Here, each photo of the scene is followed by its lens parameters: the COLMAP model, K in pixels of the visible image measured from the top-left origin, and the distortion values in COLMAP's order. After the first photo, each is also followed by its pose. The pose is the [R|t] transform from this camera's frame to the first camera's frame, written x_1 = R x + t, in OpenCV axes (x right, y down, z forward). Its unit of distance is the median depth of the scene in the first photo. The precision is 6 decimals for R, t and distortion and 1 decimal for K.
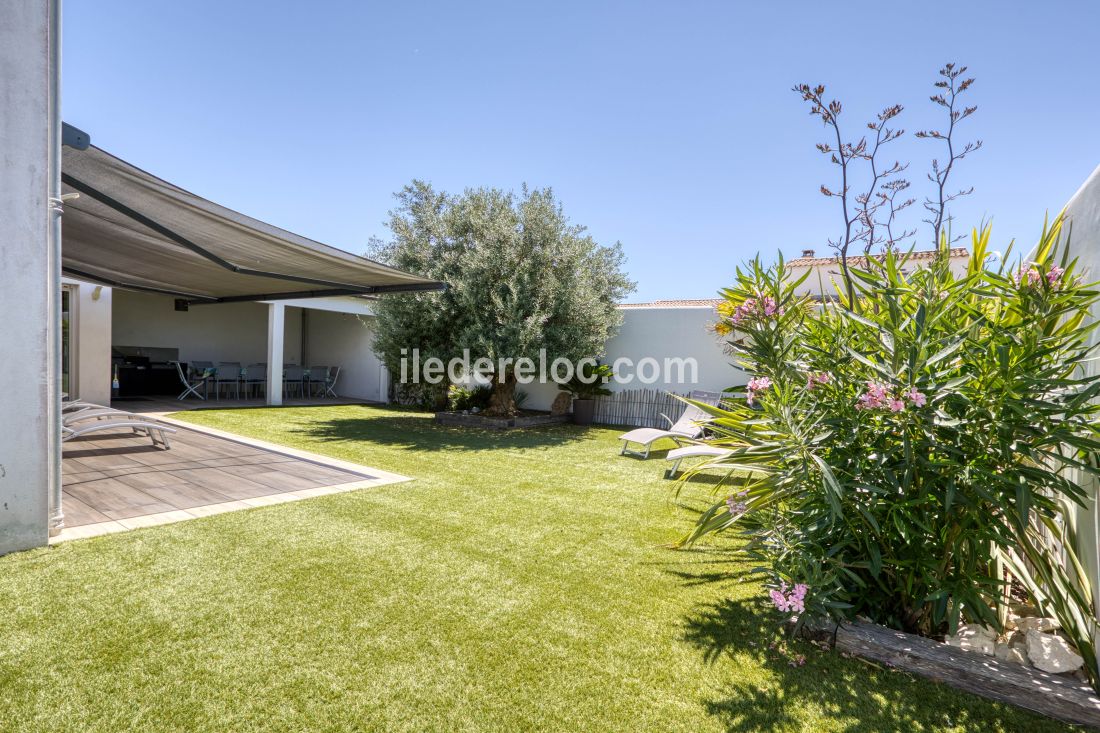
lens RADIAL K [[534.1, 0, 568.4], [0, 534.1, 385.2], [0, 0, 1]] dist [-0.002199, -0.000084]
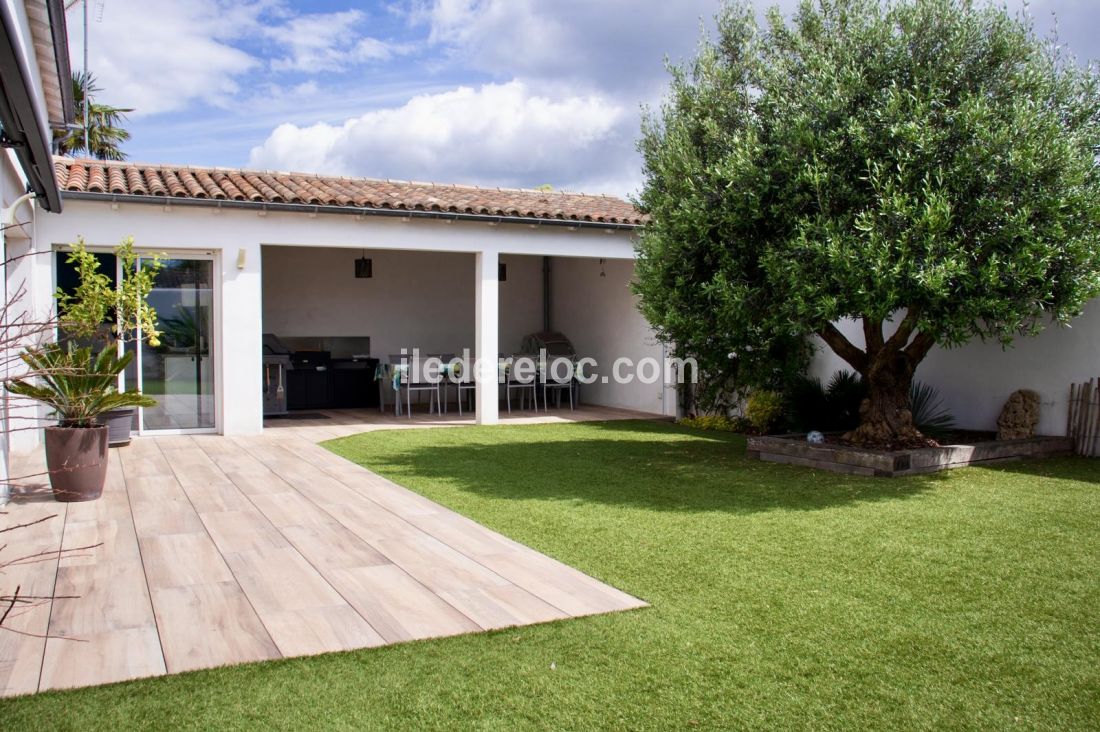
lens RADIAL K [[921.9, 0, 563.9], [0, 921.9, 343.0], [0, 0, 1]] dist [-0.114885, 0.007053]
pose [[0.881679, -0.046523, -0.469551, 0.003983], [0.026903, 0.998465, -0.048411, -0.000151], [0.471083, 0.030051, 0.881577, 0.206146]]
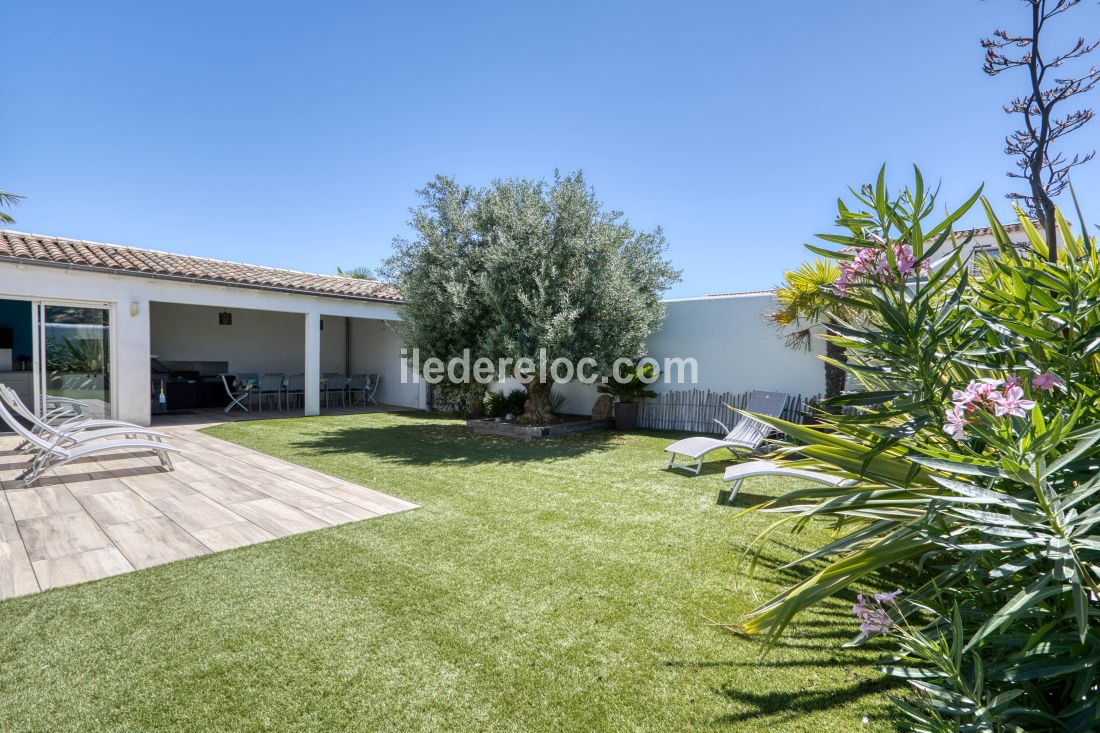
lens RADIAL K [[523.7, 0, 555.0], [0, 523.7, 378.1], [0, 0, 1]] dist [-0.000081, 0.000013]
pose [[0.992421, -0.029624, -0.119260, 0.020189], [0.028086, 0.999499, -0.014558, -0.006889], [0.119631, 0.011098, 0.992756, 0.125338]]
